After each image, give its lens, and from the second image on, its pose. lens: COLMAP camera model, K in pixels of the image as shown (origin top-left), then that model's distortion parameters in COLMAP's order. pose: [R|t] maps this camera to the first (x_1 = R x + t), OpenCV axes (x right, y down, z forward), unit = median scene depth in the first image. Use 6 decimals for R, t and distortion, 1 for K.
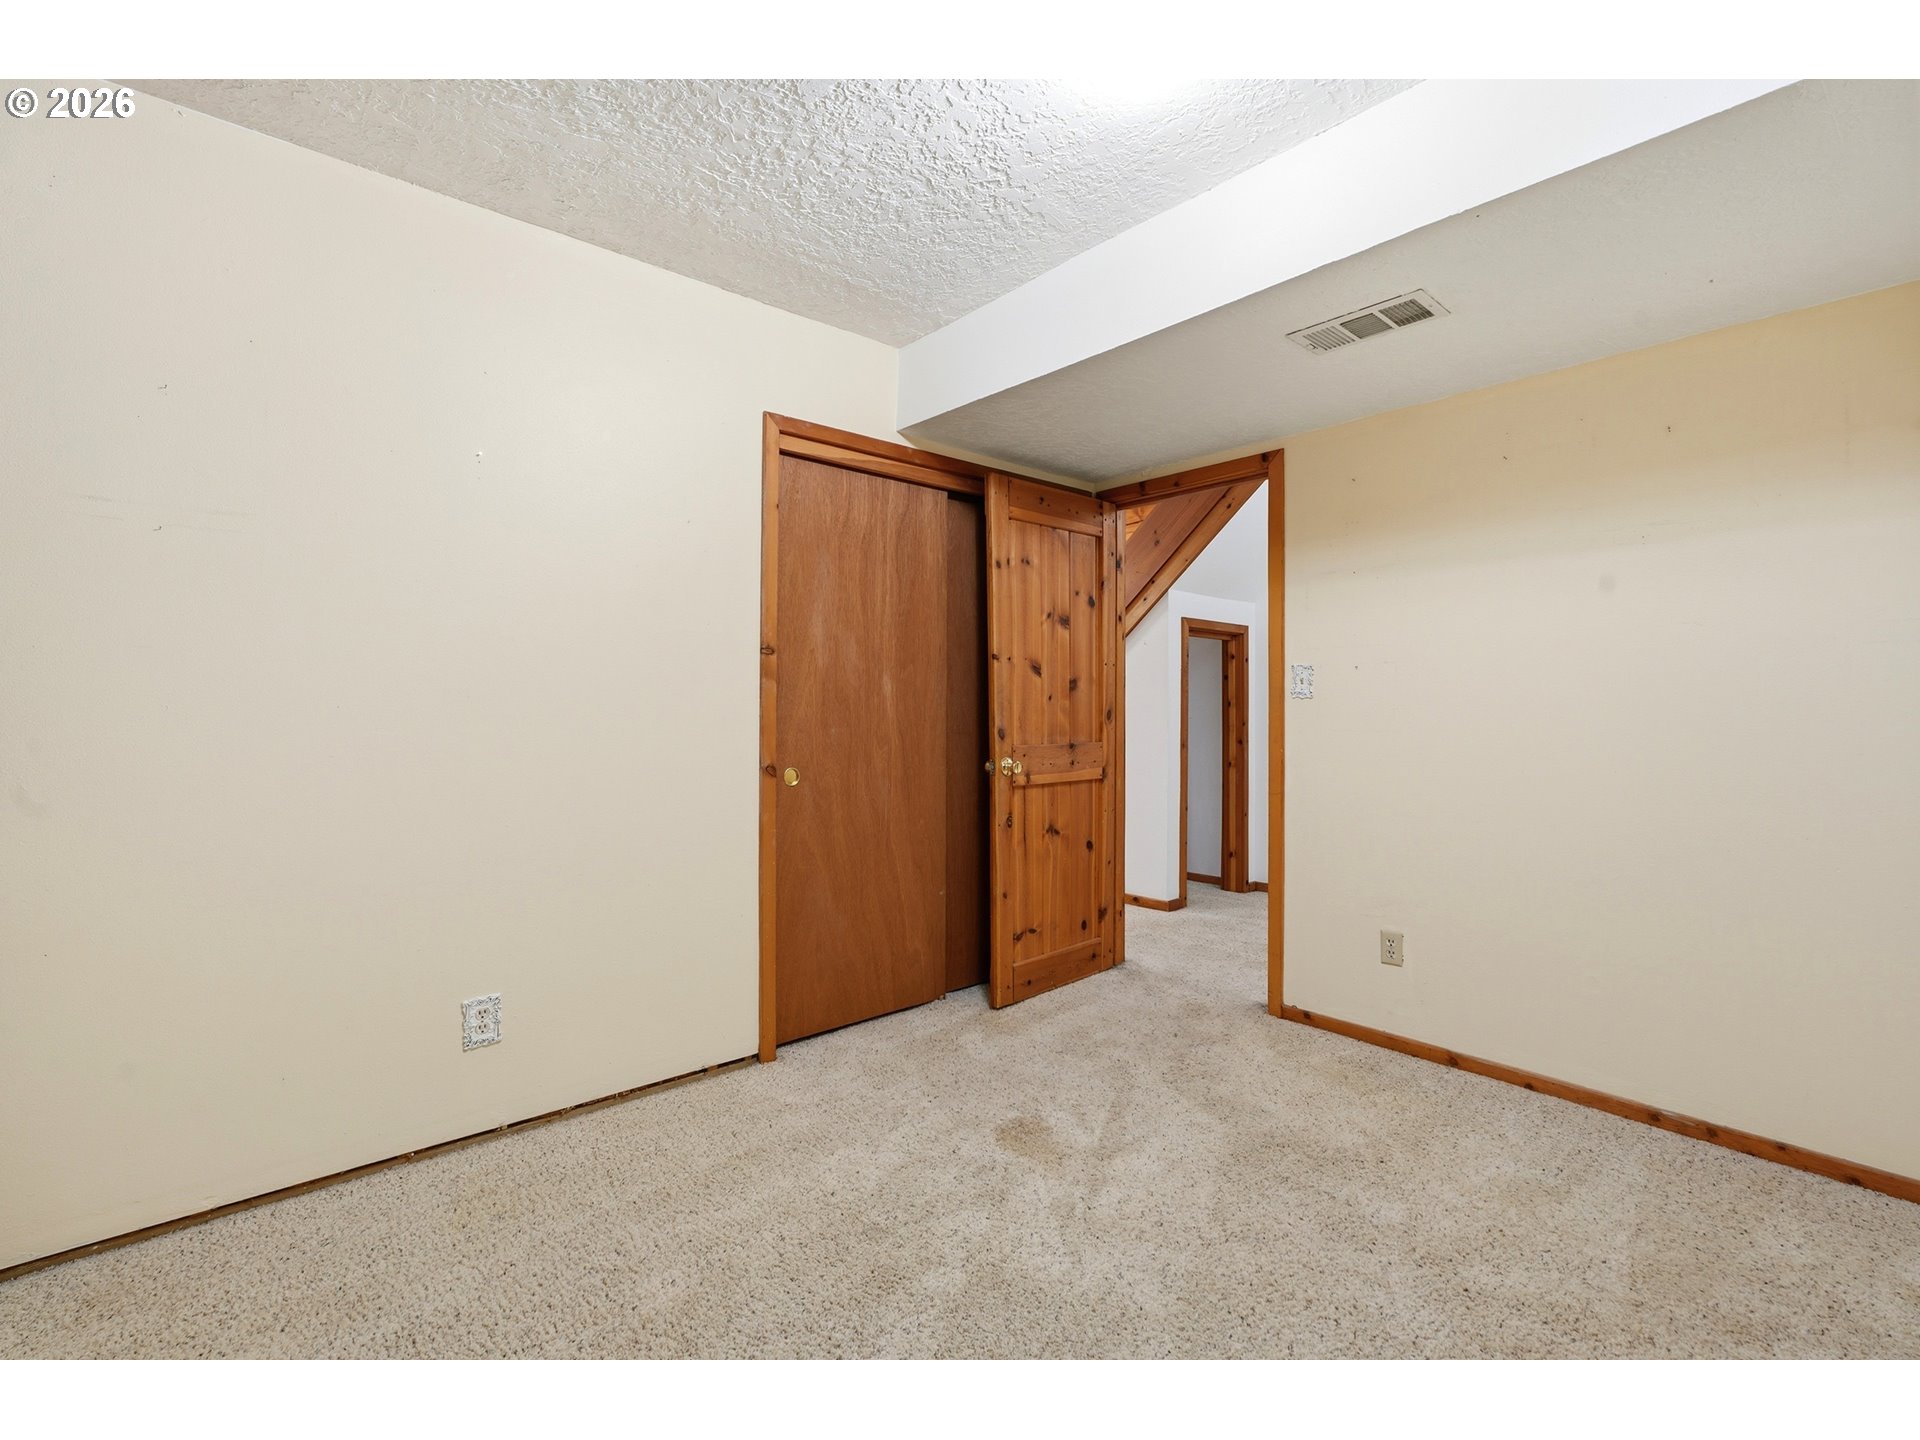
lens RADIAL K [[859.3, 0, 962.0], [0, 859.3, 713.6], [0, 0, 1]] dist [-0.010349, 0.002191]
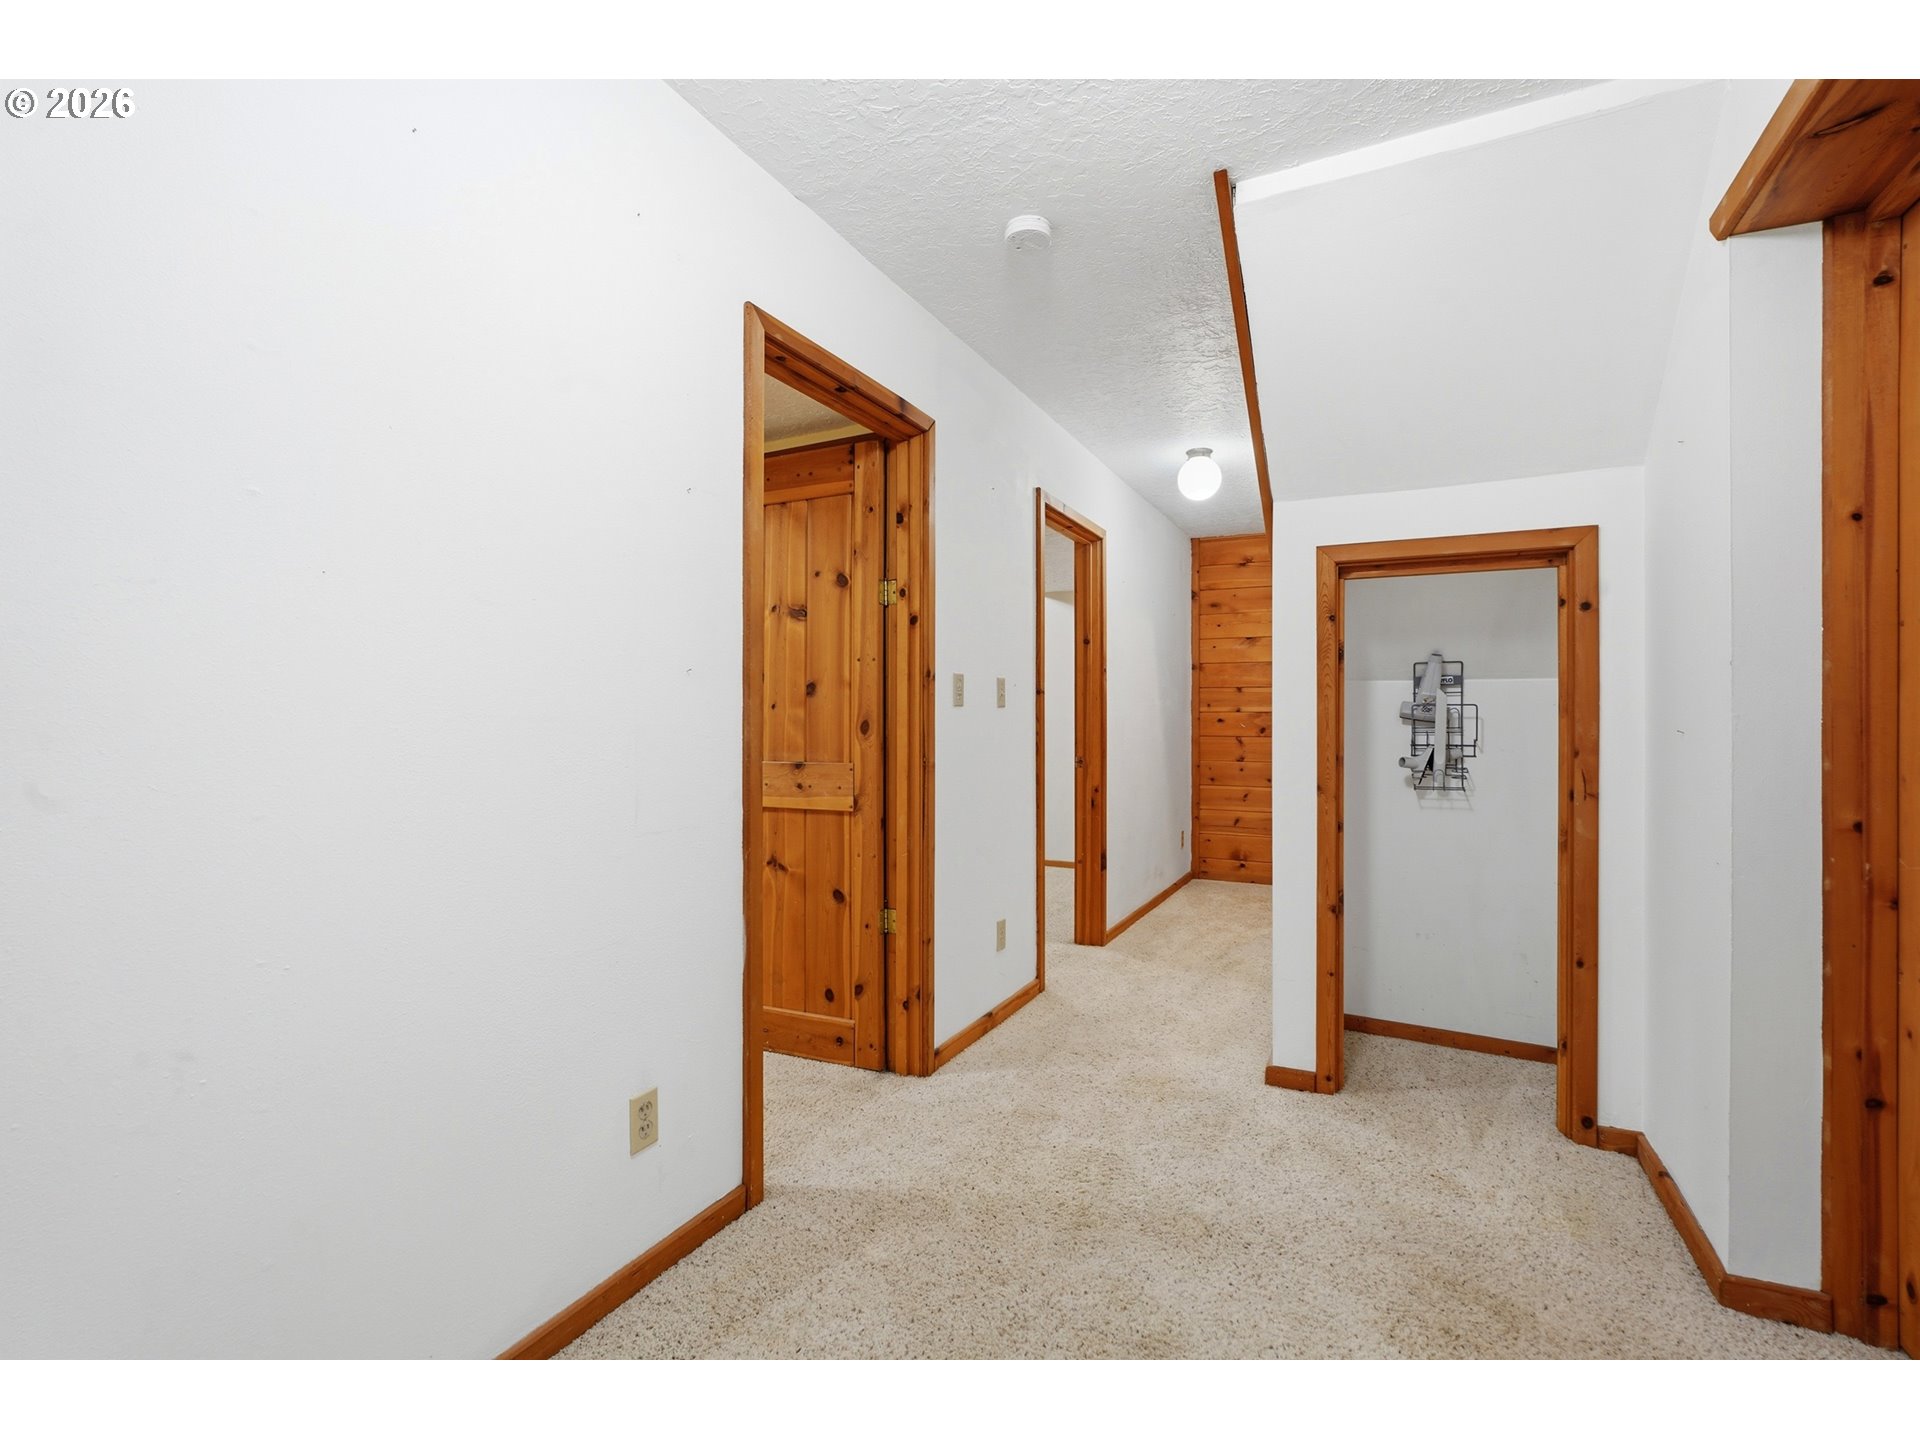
lens RADIAL K [[859.3, 0, 964.2], [0, 859.3, 725.9], [0, 0, 1]] dist [-0.010349, 0.002191]
pose [[0.387247, -0.002511, -0.921972, 0.925957], [-0.004129, 0.999982, -0.004457, 0.003609], [0.921967, 0.005533, 0.387230, 0.822389]]
